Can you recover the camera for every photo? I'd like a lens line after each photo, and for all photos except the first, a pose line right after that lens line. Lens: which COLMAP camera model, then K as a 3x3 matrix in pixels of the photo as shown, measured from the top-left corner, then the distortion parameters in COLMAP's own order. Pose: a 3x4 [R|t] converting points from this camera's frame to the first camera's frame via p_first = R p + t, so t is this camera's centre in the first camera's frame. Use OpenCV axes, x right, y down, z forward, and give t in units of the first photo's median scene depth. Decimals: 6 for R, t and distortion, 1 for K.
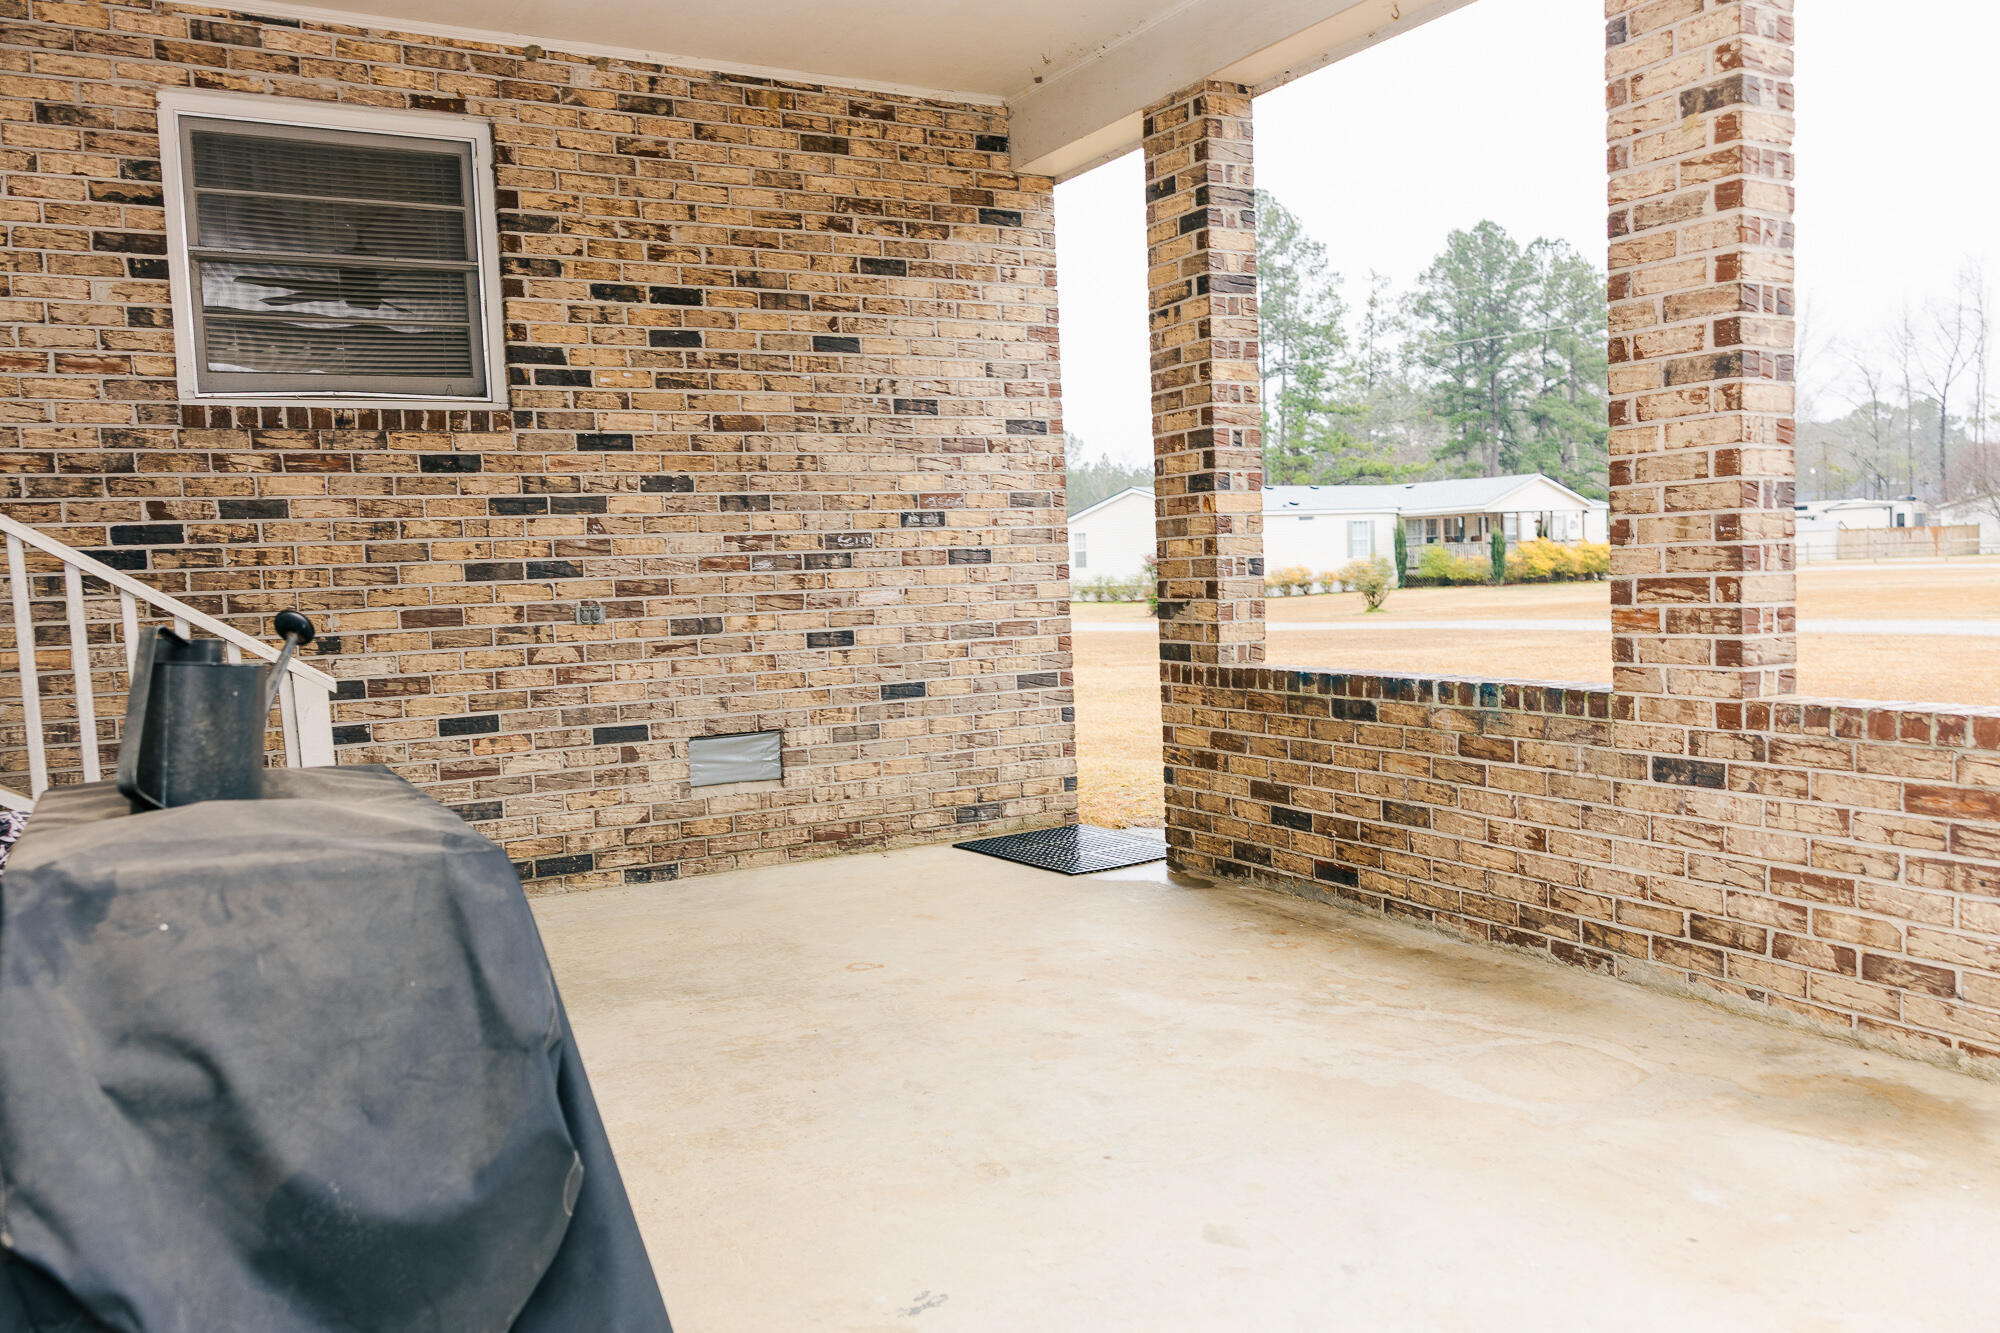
lens RADIAL K [[1555.4, 0, 1000.0], [0, 1555.4, 666.5], [0, 0, 1]] dist [0.017946, 0.001940]
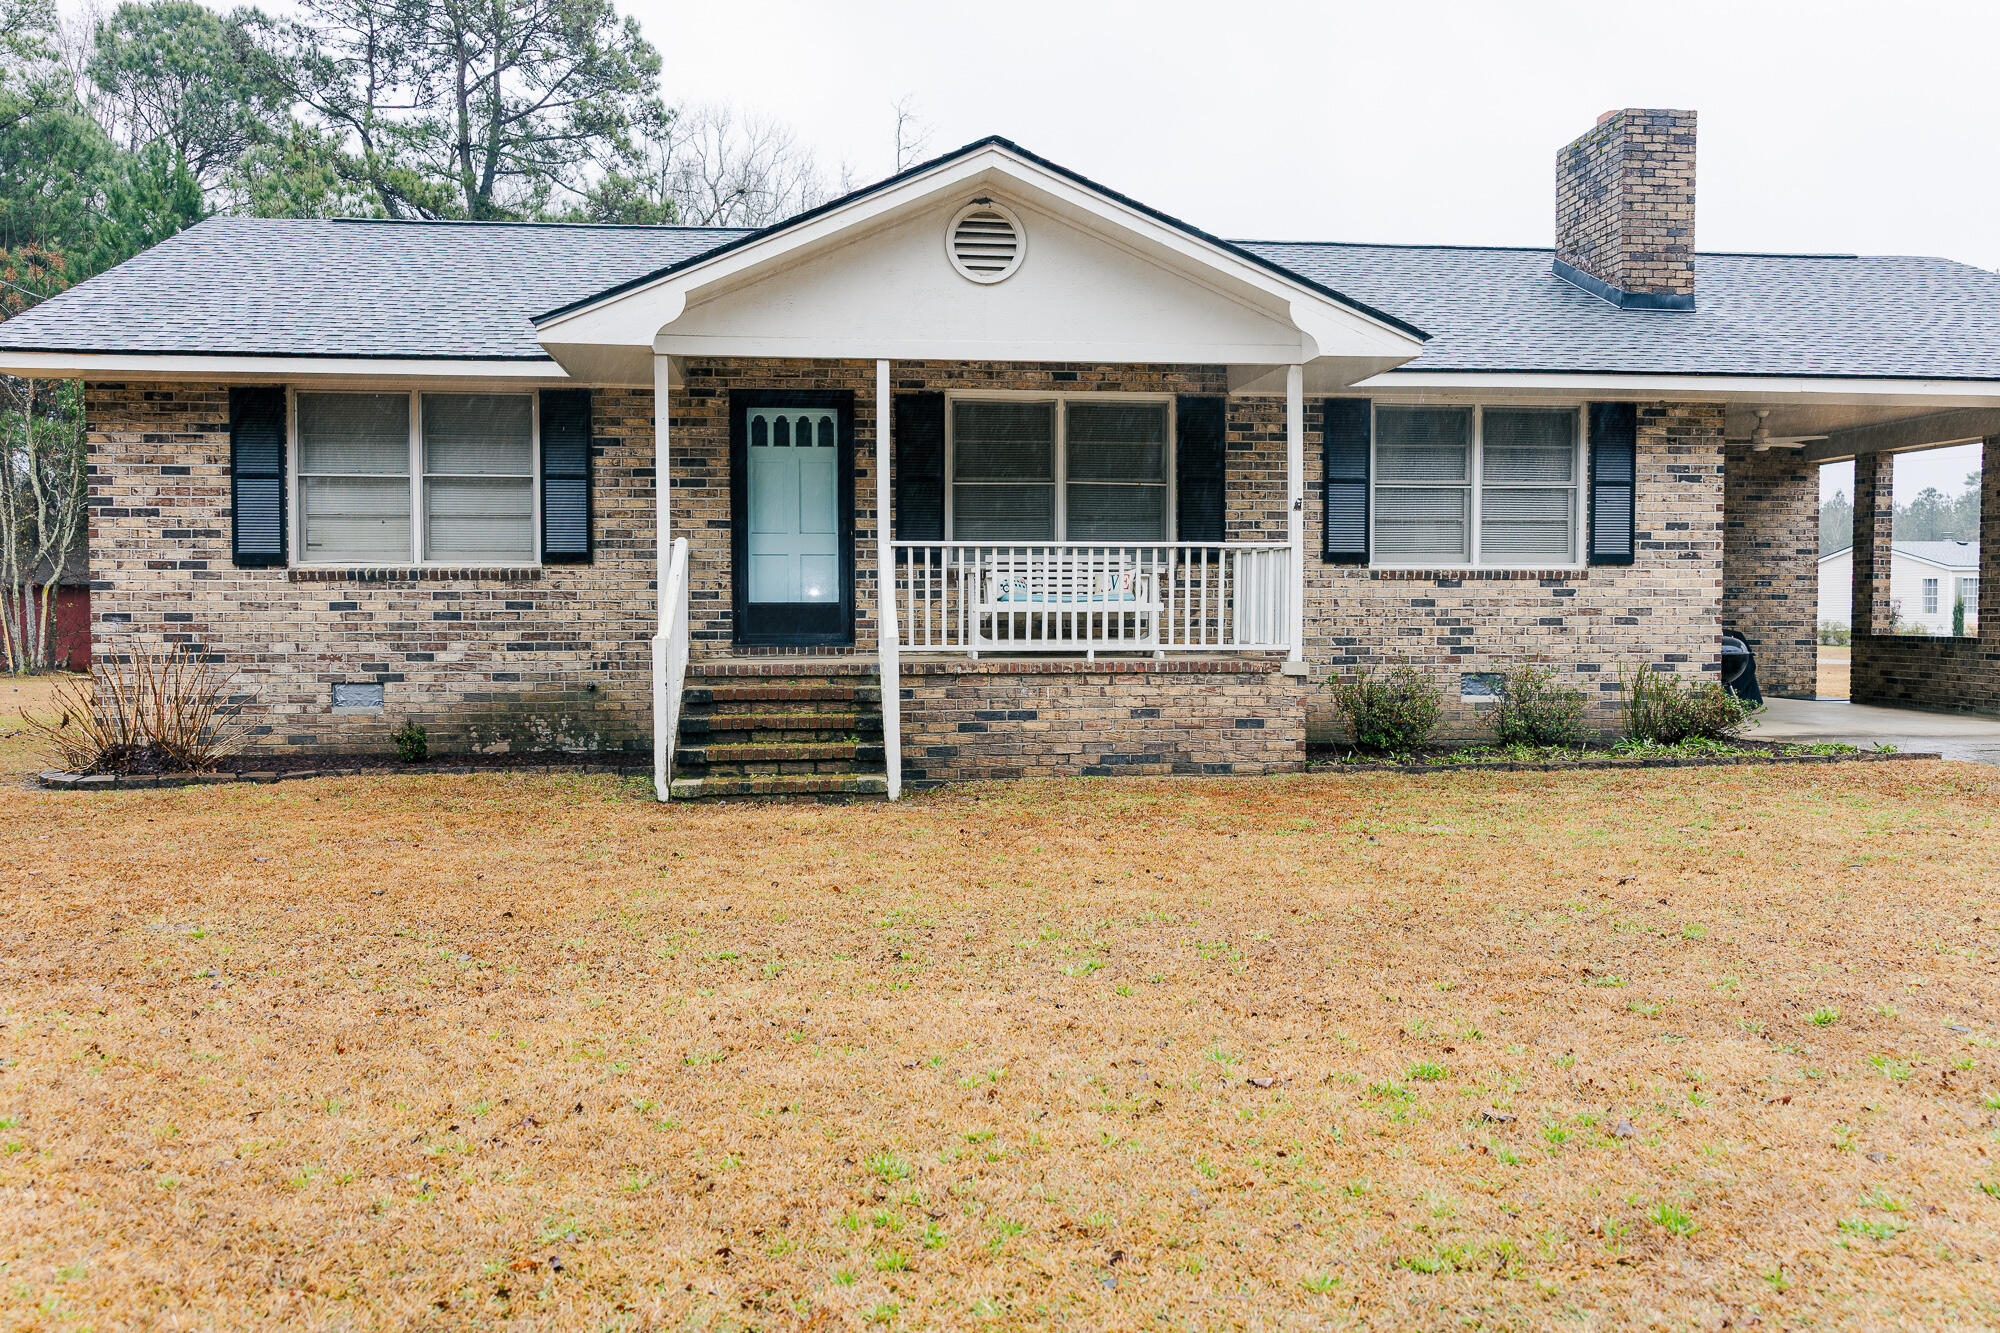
lens RADIAL K [[1642.9, 0, 1000.0], [0, 1642.9, 666.5], [0, 0, 1]] dist [0.004633, 0.004470]
pose [[0.919721, 0.053464, -0.388914, -0.158109], [-0.062959, 0.997948, -0.011699, 0.186150], [0.387490, 0.035245, 0.921200, -2.384761]]
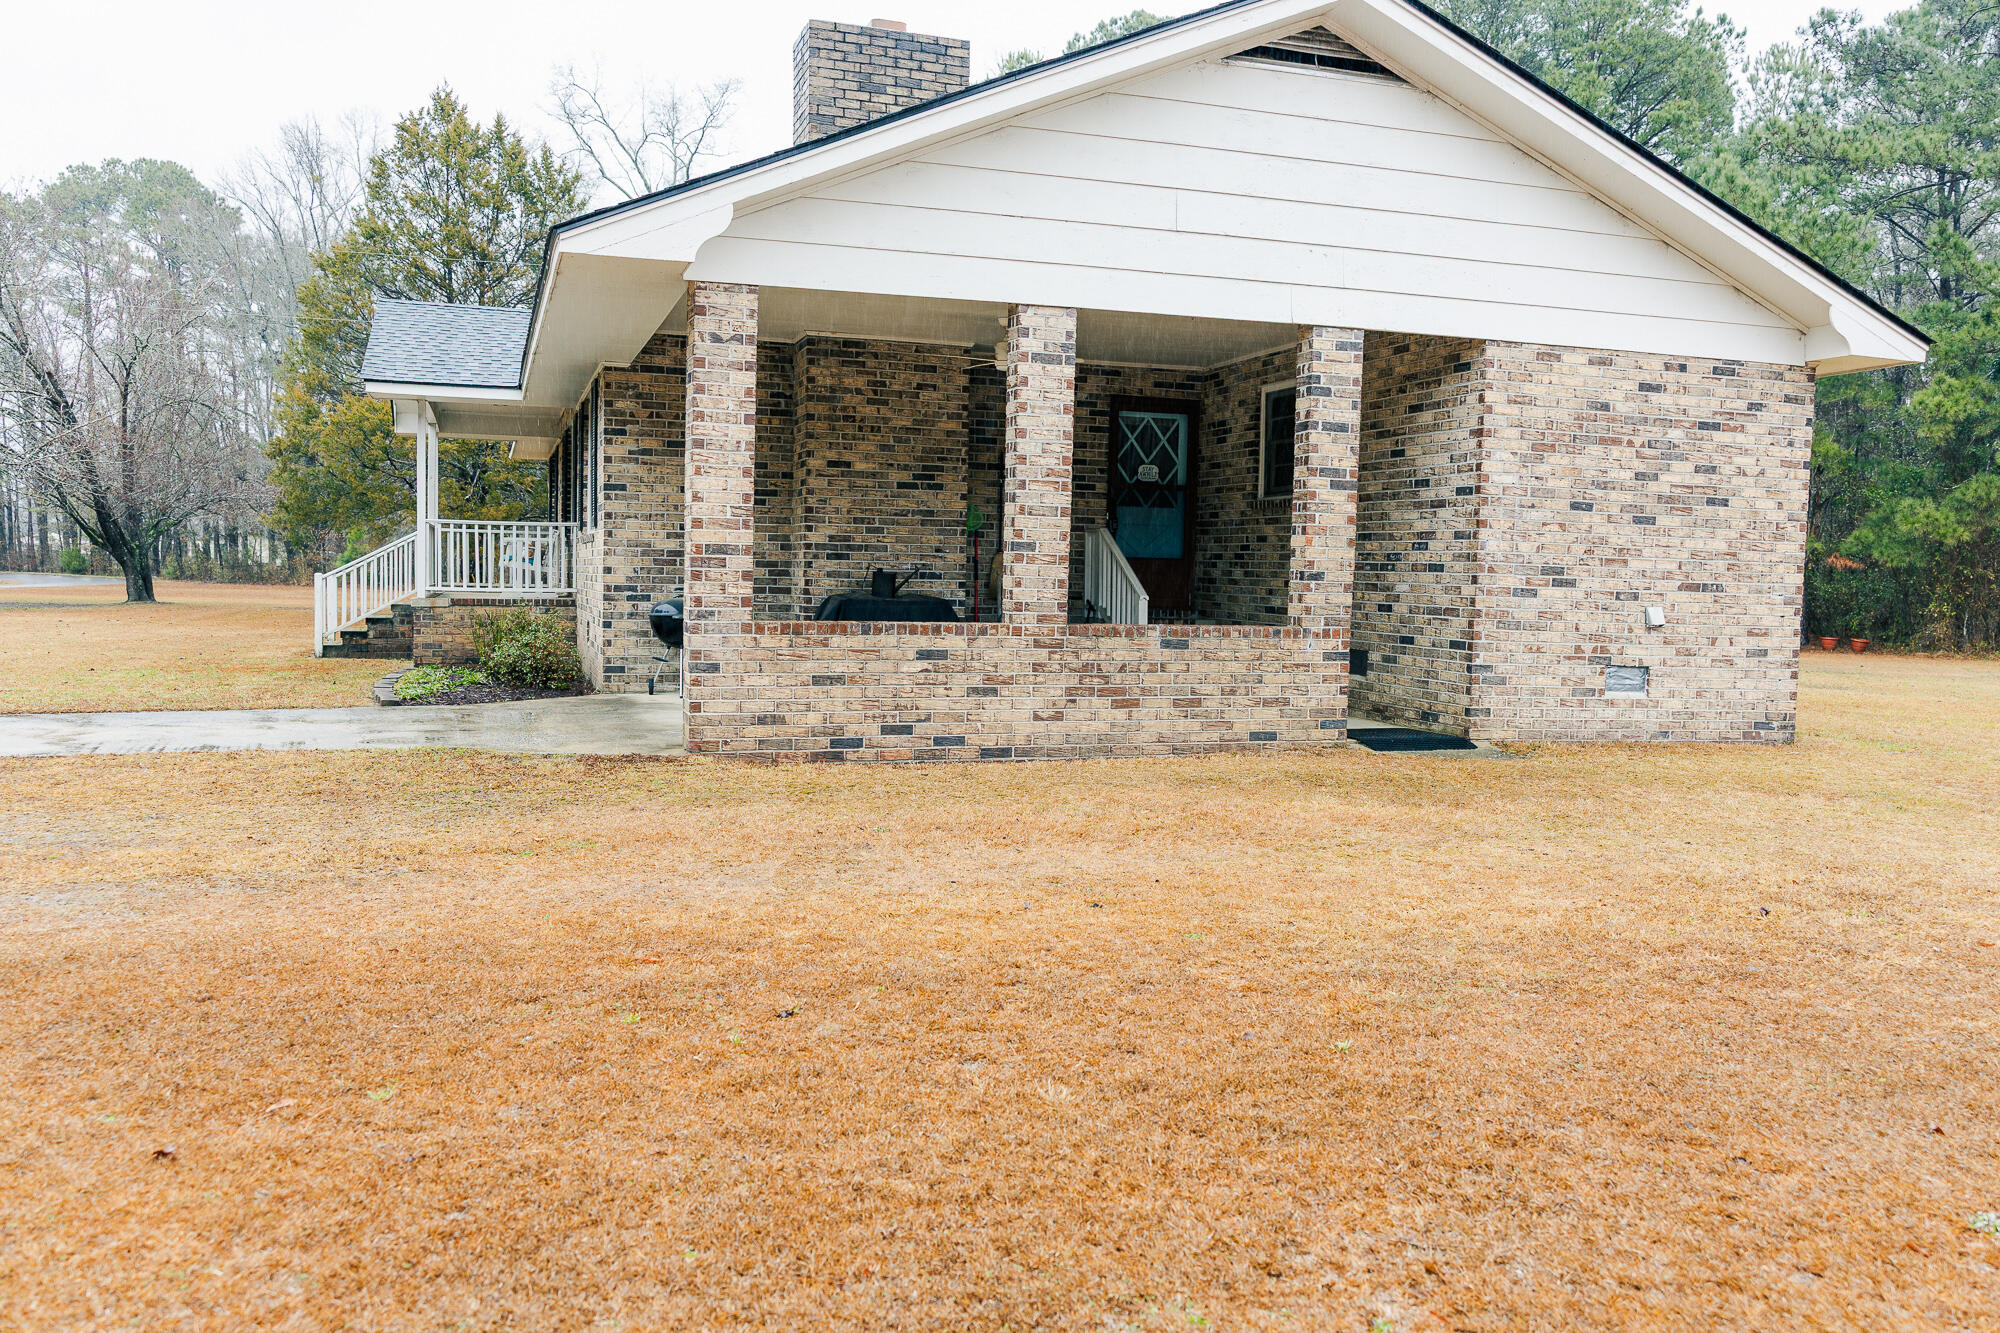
lens RADIAL K [[1555.4, 0, 1000.0], [0, 1555.4, 666.5], [0, 0, 1]] dist [0.017946, 0.001940]
pose [[-0.197590, 0.093736, -0.975793, 1.818607], [-0.081489, 0.990402, 0.111640, -0.118760], [0.976892, 0.101576, -0.188055, 0.885104]]
